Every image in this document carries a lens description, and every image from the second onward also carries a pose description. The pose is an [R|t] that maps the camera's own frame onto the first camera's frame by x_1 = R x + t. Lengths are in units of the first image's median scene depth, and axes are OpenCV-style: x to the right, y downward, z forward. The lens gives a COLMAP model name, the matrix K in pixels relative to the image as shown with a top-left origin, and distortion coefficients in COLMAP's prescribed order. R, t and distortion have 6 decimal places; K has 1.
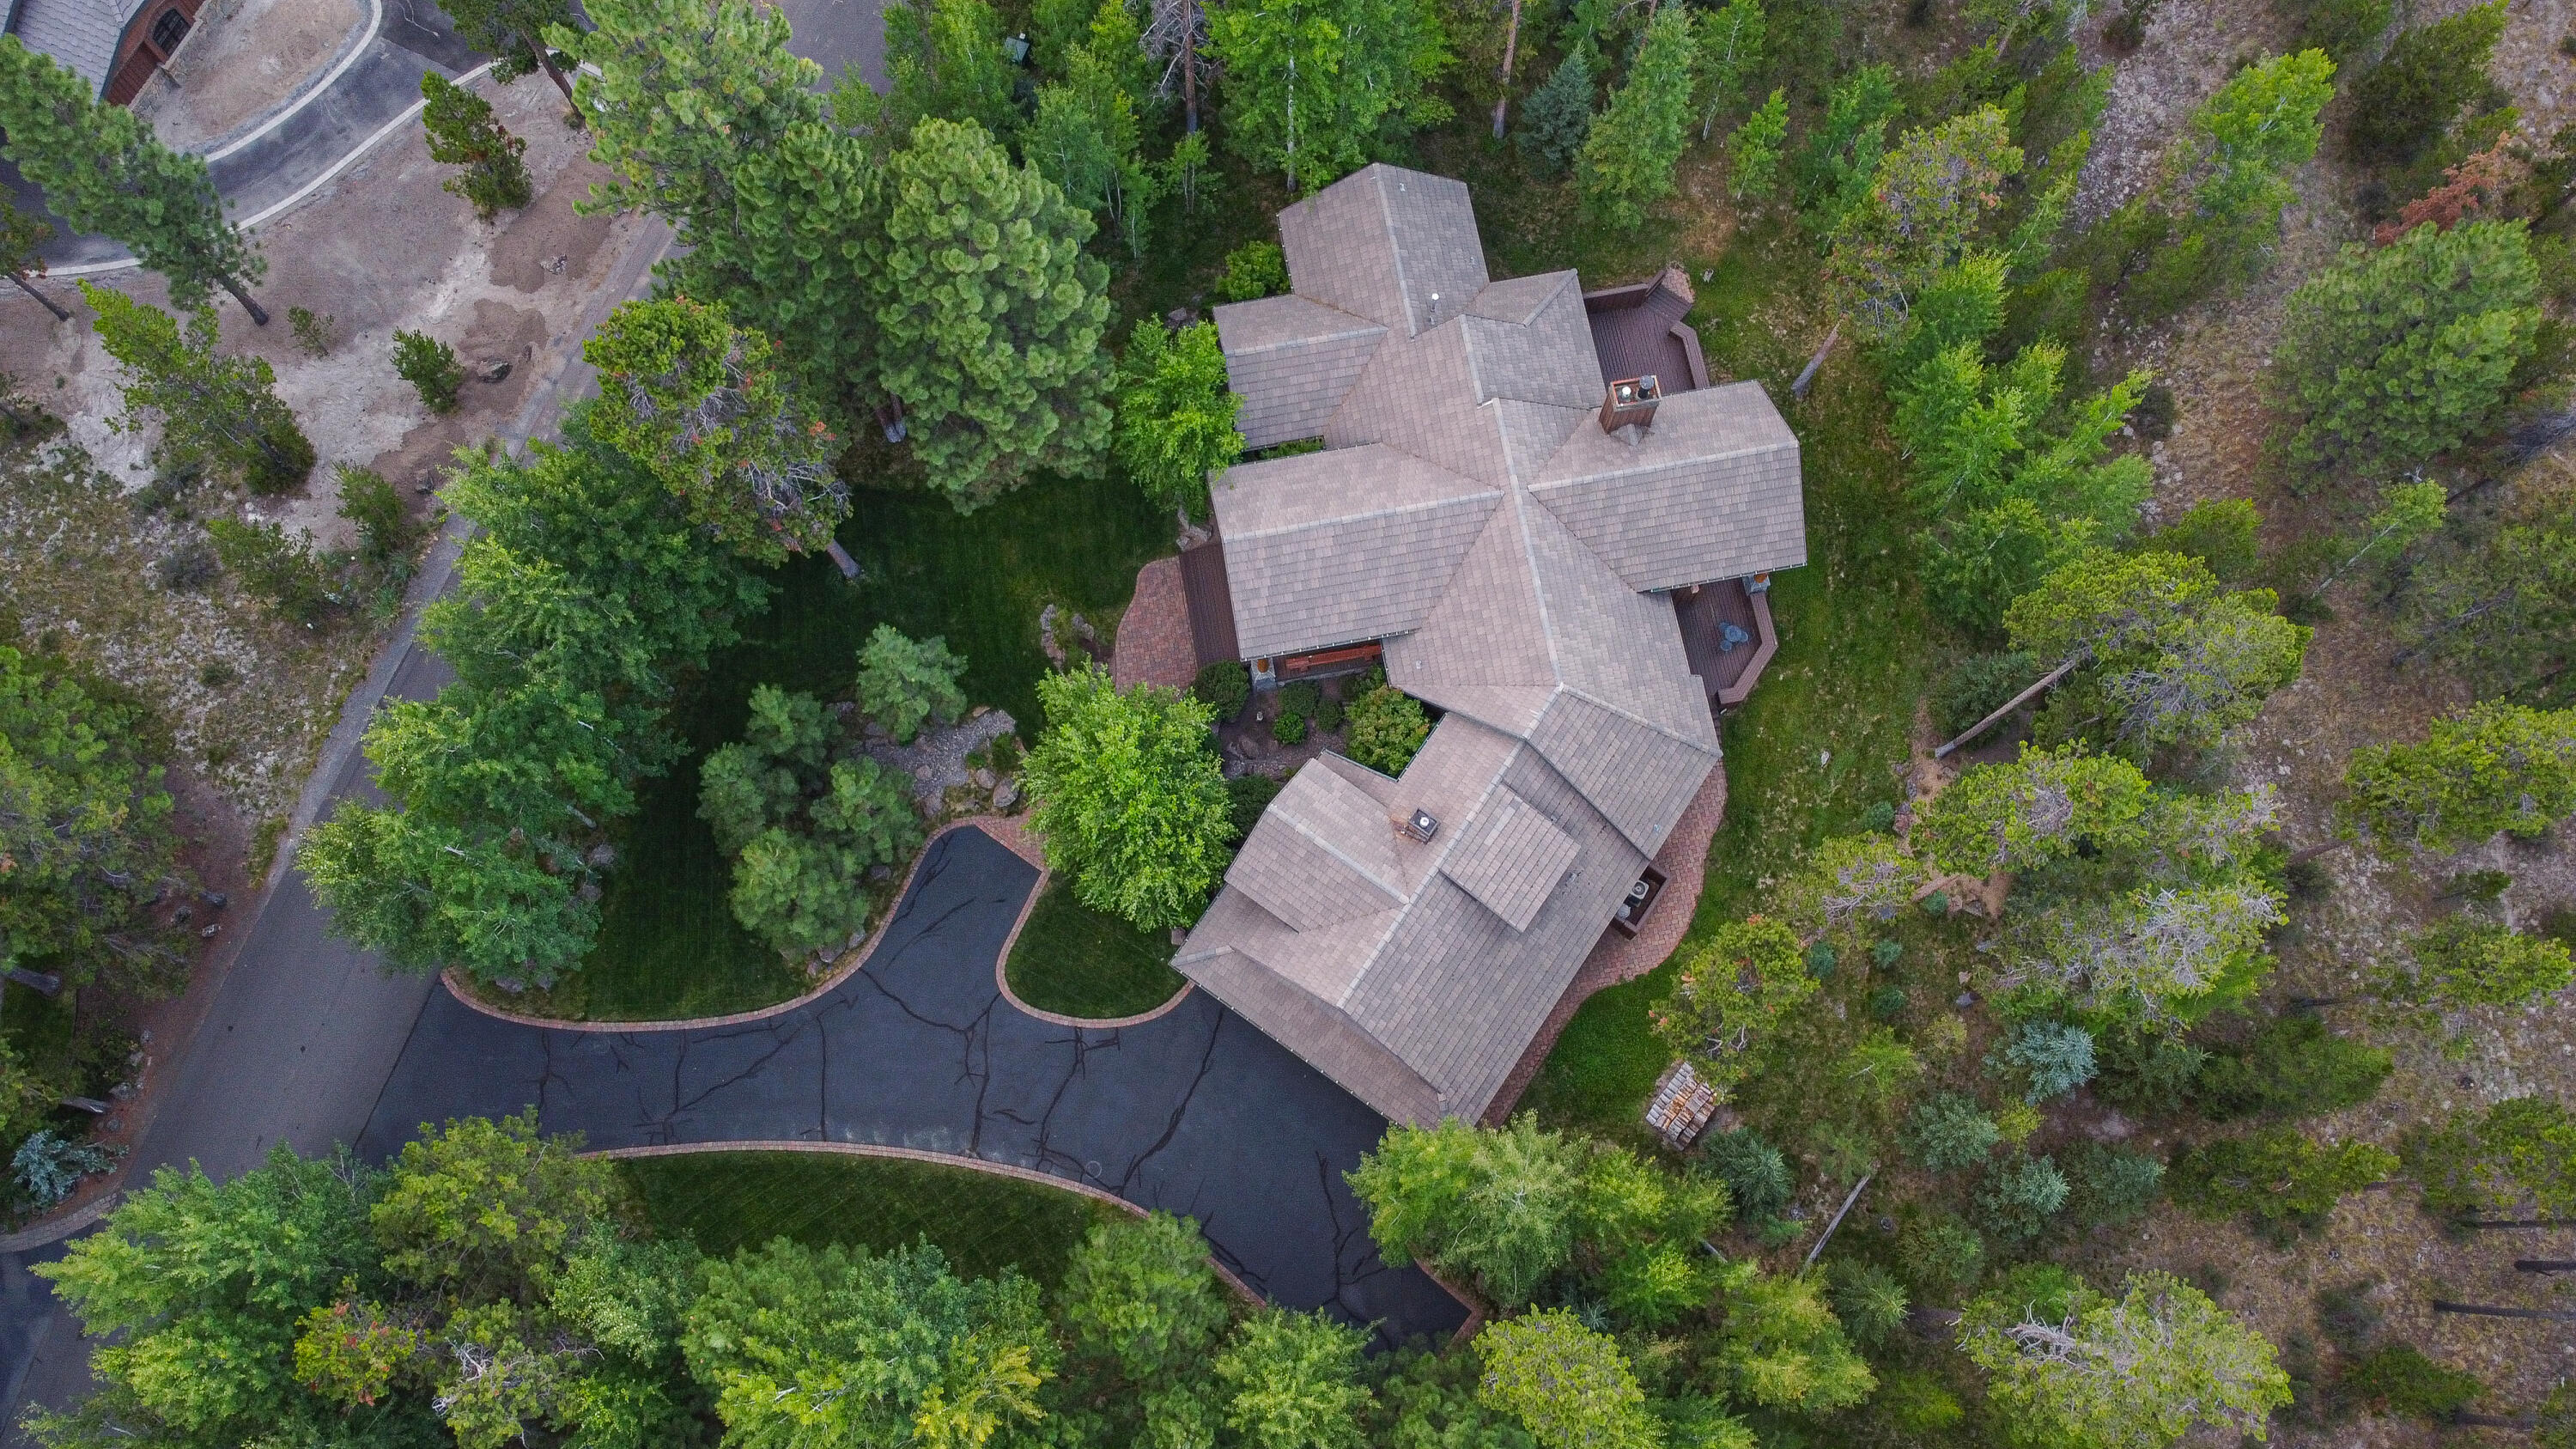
lens RADIAL K [[1902.9, 0, 1270.4], [0, 1902.9, 721.0], [0, 0, 1]] dist [0.001523, -0.003068]
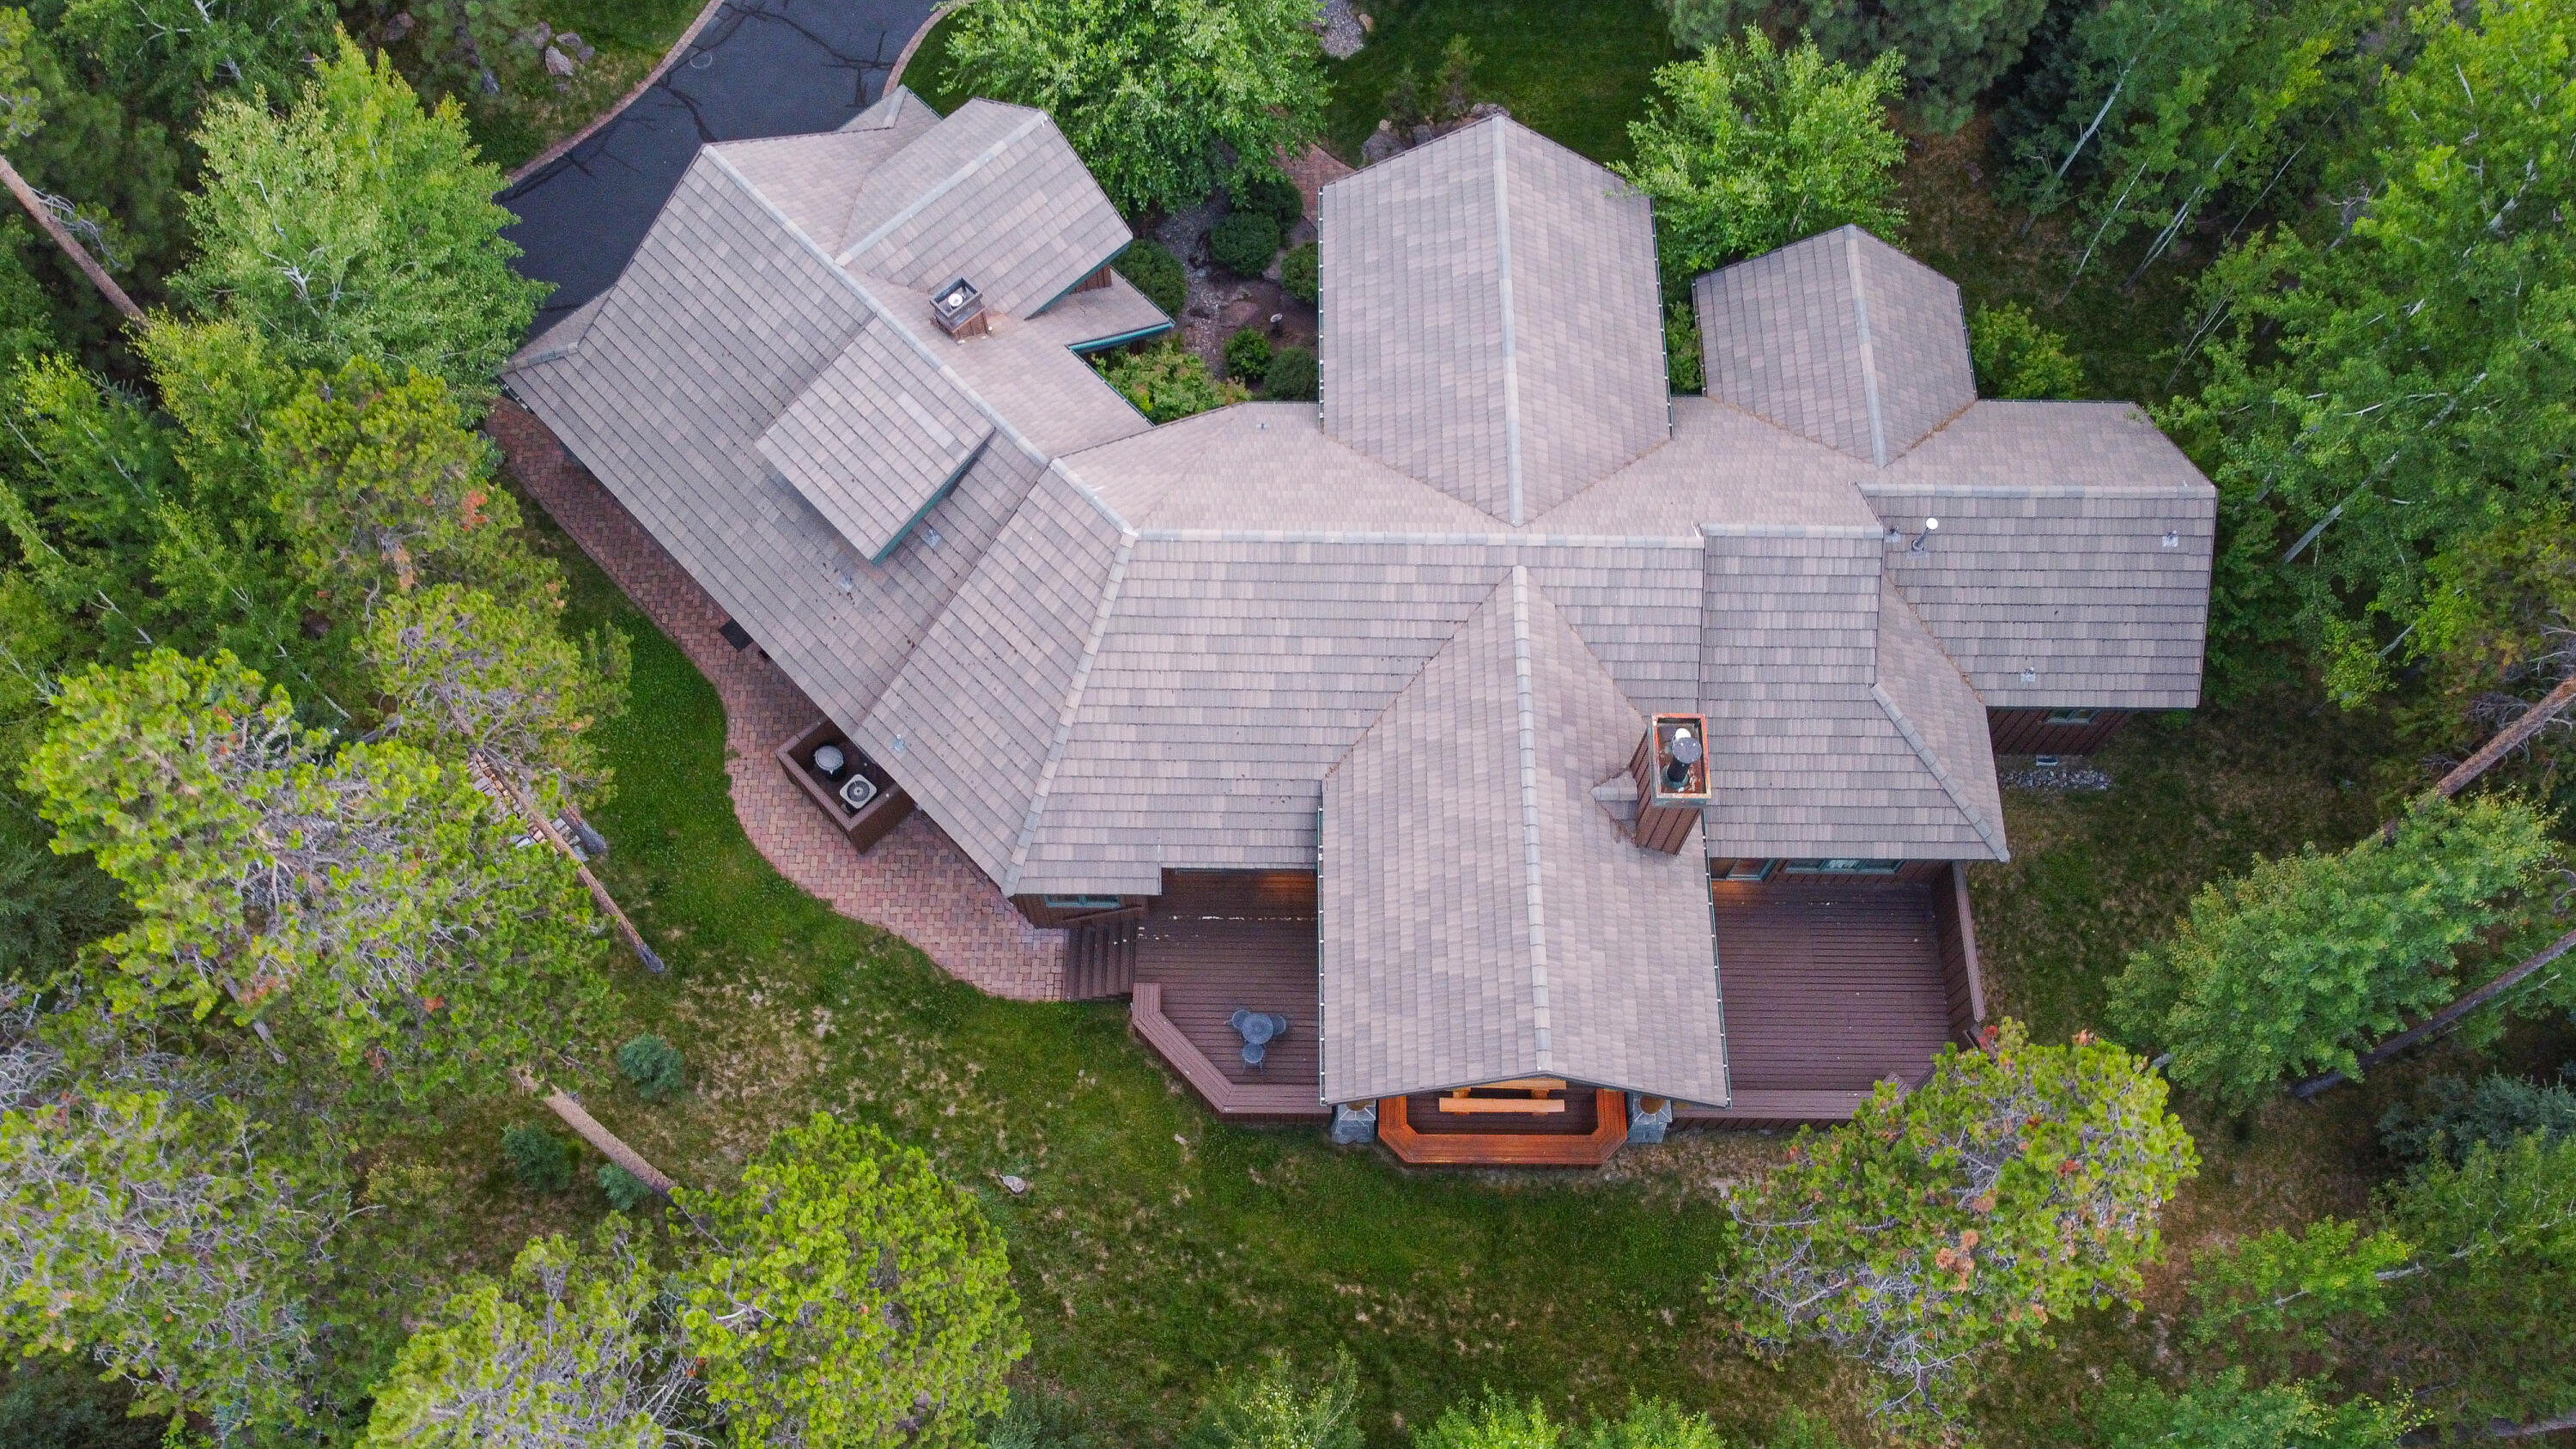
lens RADIAL K [[1902.9, 0, 1270.4], [0, 1902.9, 721.0], [0, 0, 1]] dist [0.001523, -0.003068]
pose [[-0.184816, 0.878479, -0.440587, 0.415086], [-0.943515, -0.033160, 0.329667, -0.229416], [0.274996, 0.476628, 0.834987, 0.533662]]
